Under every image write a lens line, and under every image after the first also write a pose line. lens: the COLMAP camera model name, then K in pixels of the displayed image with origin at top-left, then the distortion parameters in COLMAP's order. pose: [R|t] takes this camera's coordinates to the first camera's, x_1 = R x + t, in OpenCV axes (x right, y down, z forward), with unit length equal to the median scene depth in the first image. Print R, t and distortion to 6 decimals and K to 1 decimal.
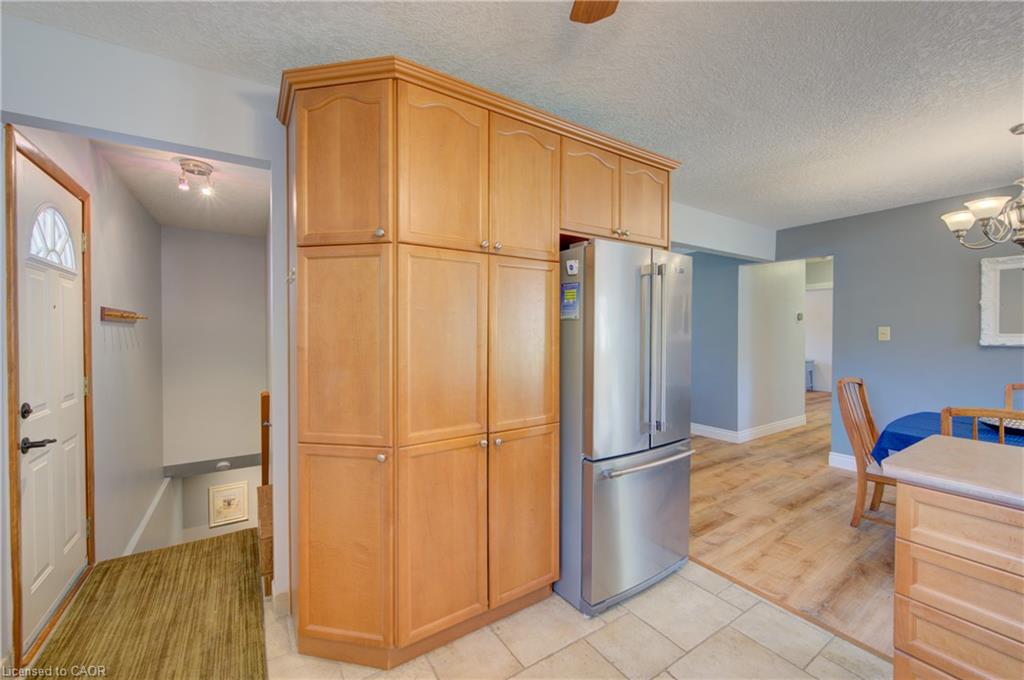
lens RADIAL K [[411.1, 0, 522.8], [0, 411.1, 337.9], [0, 0, 1]] dist [-0.002438, -0.000273]
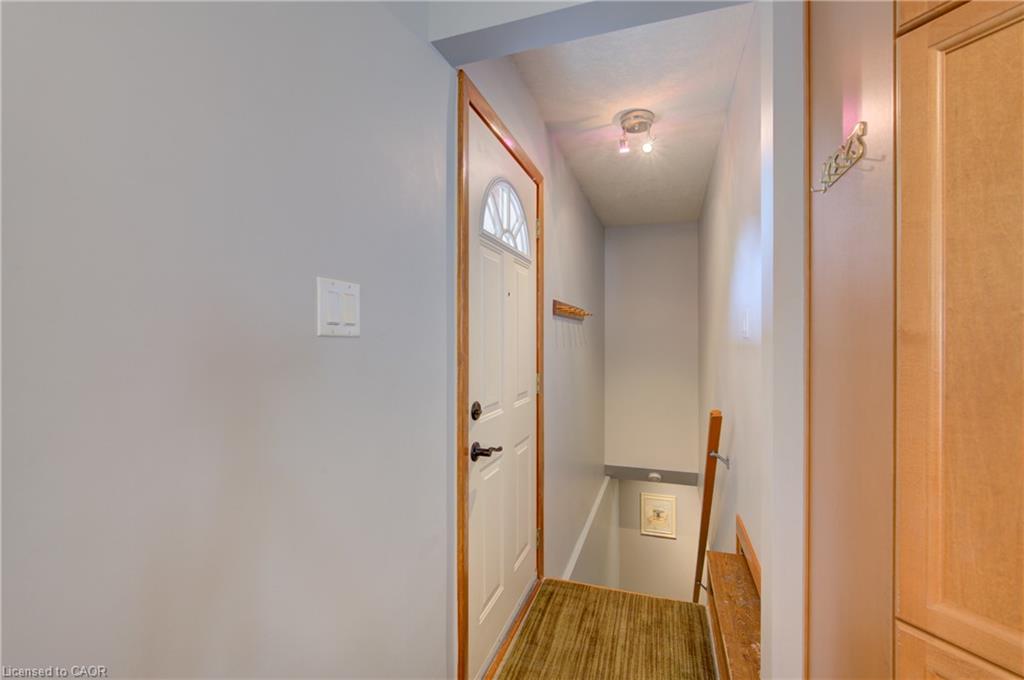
lens RADIAL K [[411.1, 0, 522.8], [0, 411.1, 337.9], [0, 0, 1]] dist [-0.002438, -0.000273]
pose [[0.602382, -0.001447, -0.798206, -0.347657], [-0.010692, 0.999894, -0.009882, 0.024124], [0.798136, 0.014487, 0.602303, 0.413142]]
